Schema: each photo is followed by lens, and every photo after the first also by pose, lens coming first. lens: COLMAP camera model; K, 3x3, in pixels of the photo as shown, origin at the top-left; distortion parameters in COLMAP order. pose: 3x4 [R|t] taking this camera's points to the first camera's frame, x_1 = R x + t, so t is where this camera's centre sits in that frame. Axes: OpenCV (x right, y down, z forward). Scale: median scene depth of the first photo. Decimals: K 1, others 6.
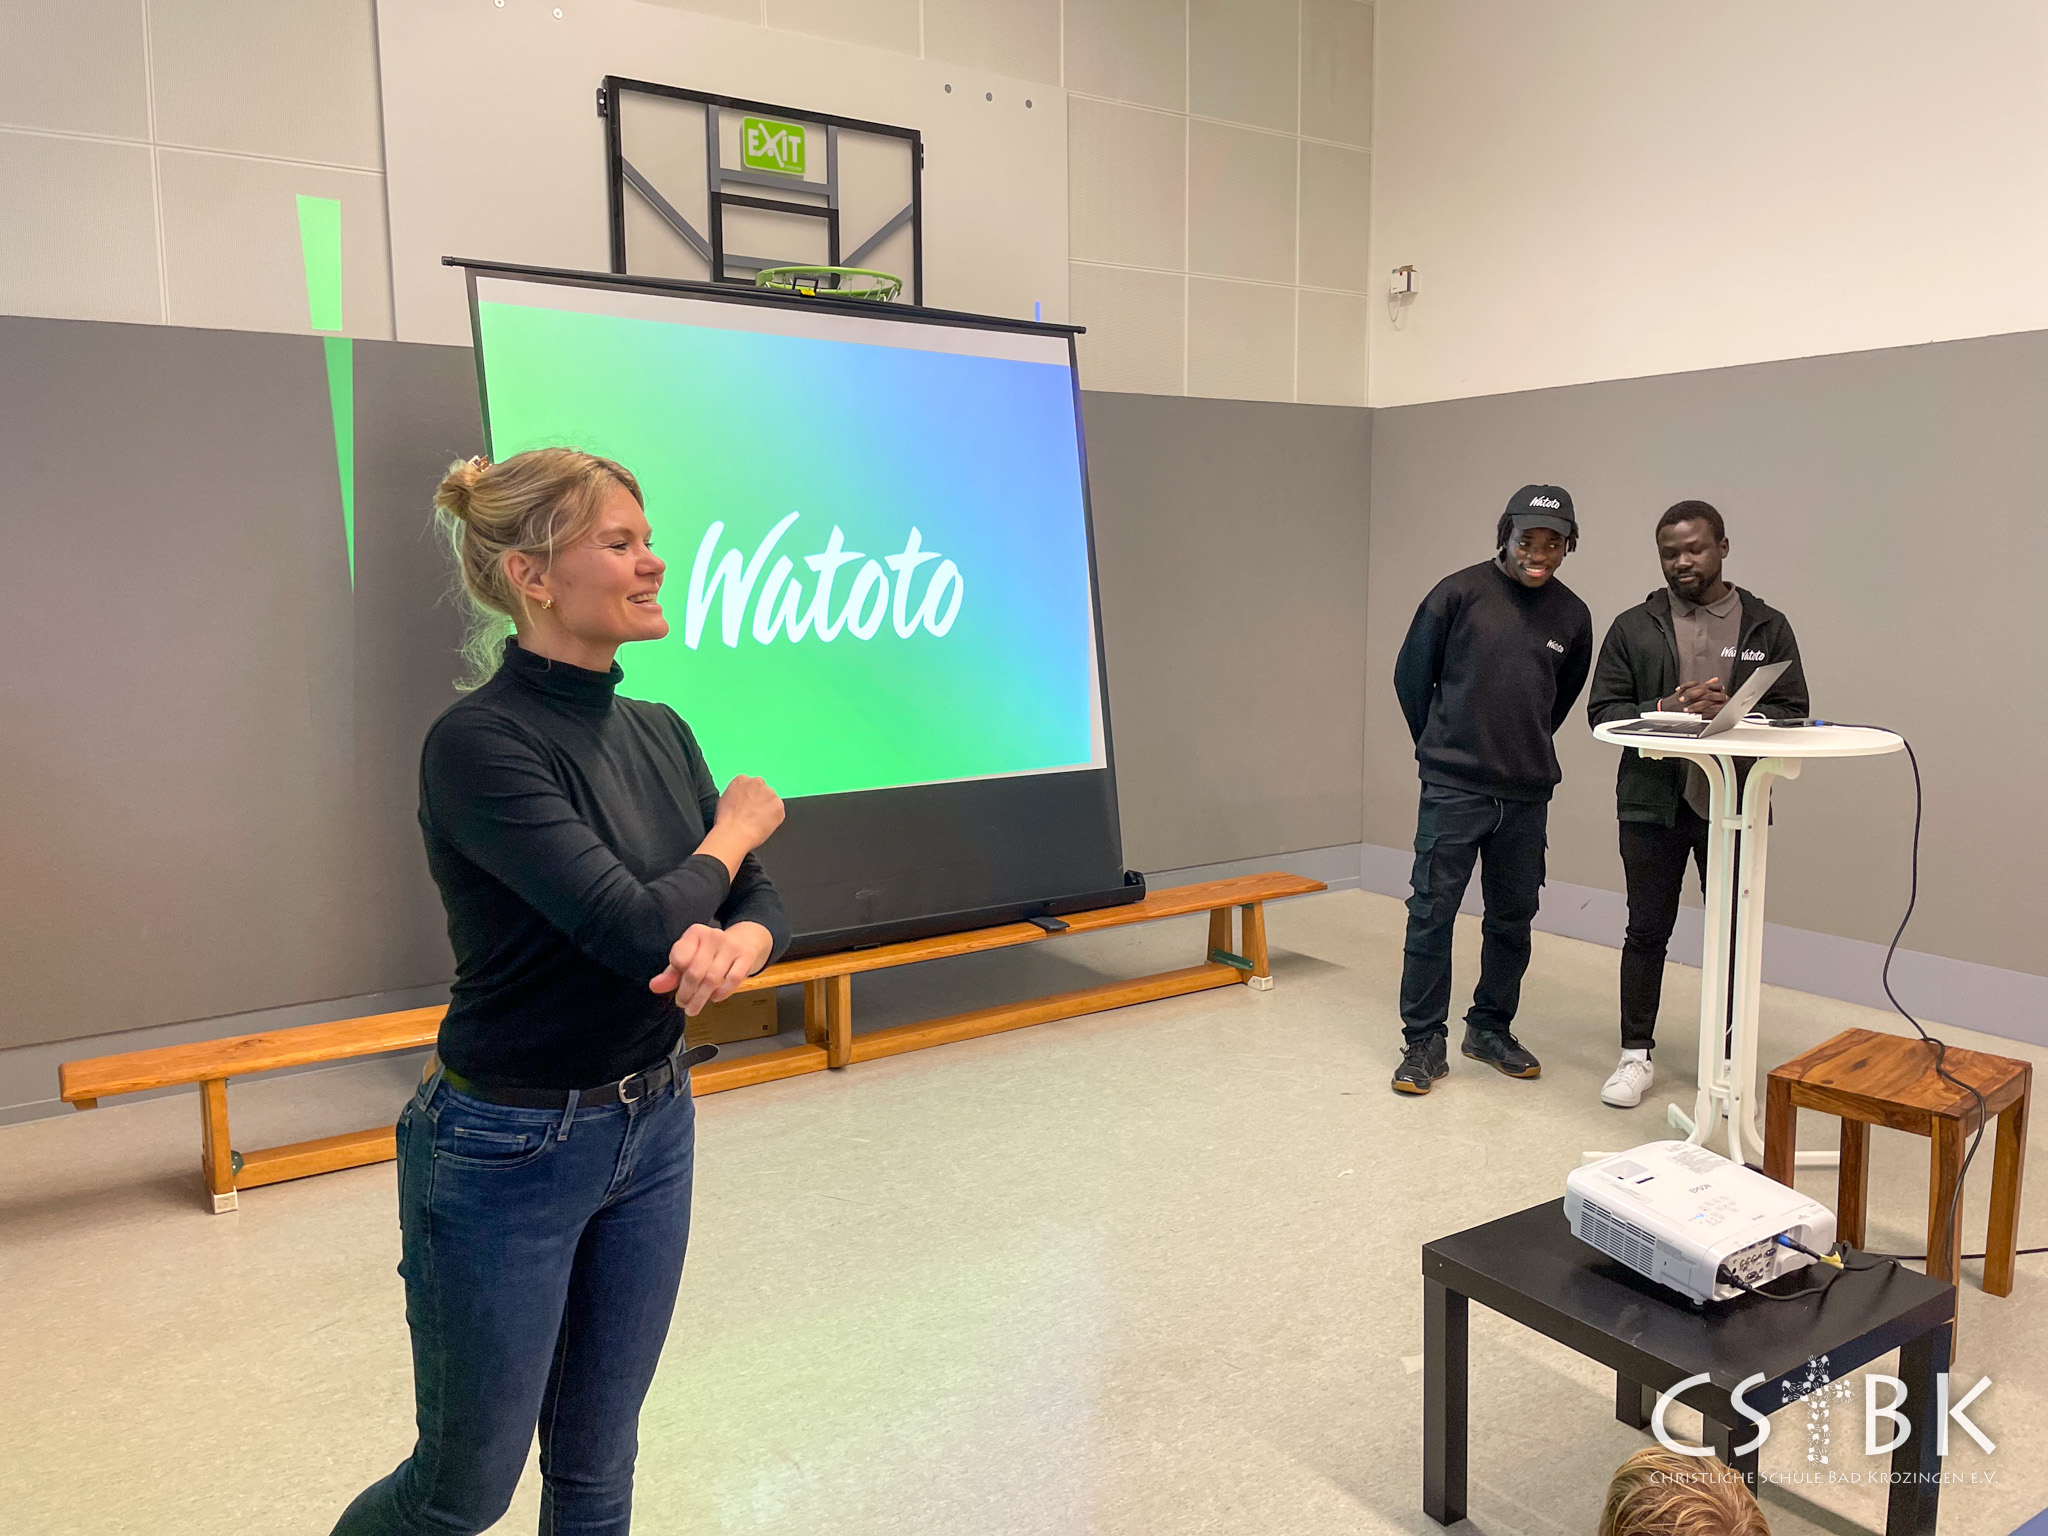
lens RADIAL K [[1568.2, 0, 1024.7], [0, 1568.2, 770.2], [0, 0, 1]] dist [0.052200, -0.019859]
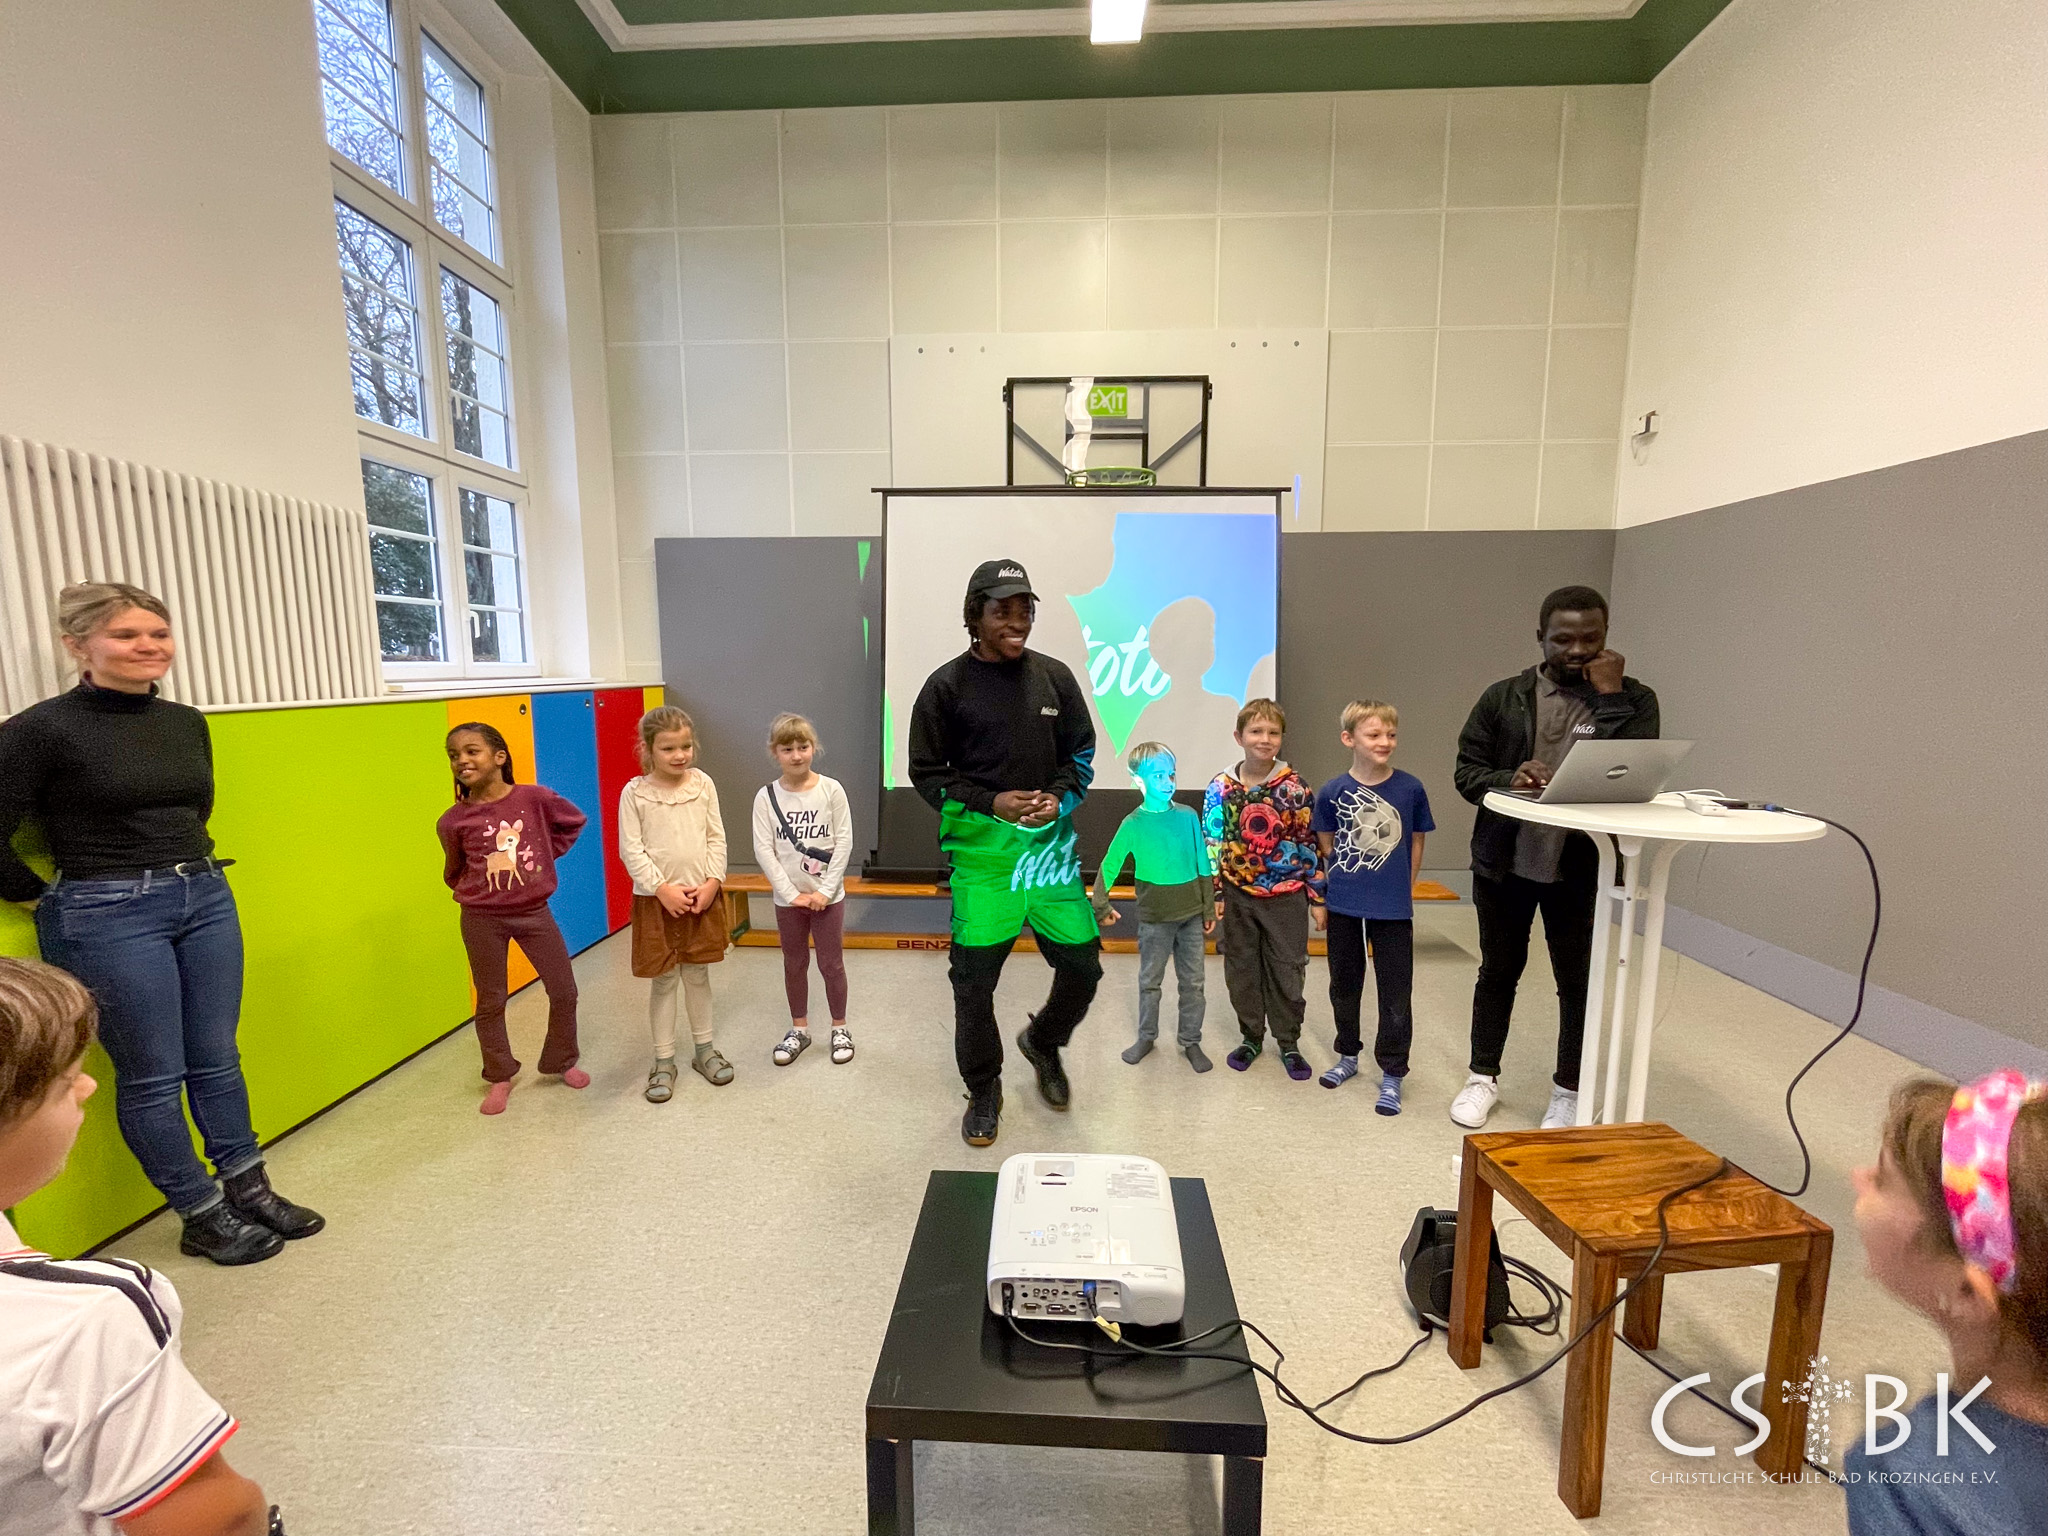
lens RADIAL K [[833.5, 0, 1028.2], [0, 833.5, 778.9], [0, 0, 1]] dist [0.000684, 0.000277]
pose [[0.804463, 0.090906, -0.587005, 0.331961], [-0.083154, 0.995724, 0.040242, -0.023428], [0.588153, 0.016438, 0.808582, 0.242007]]
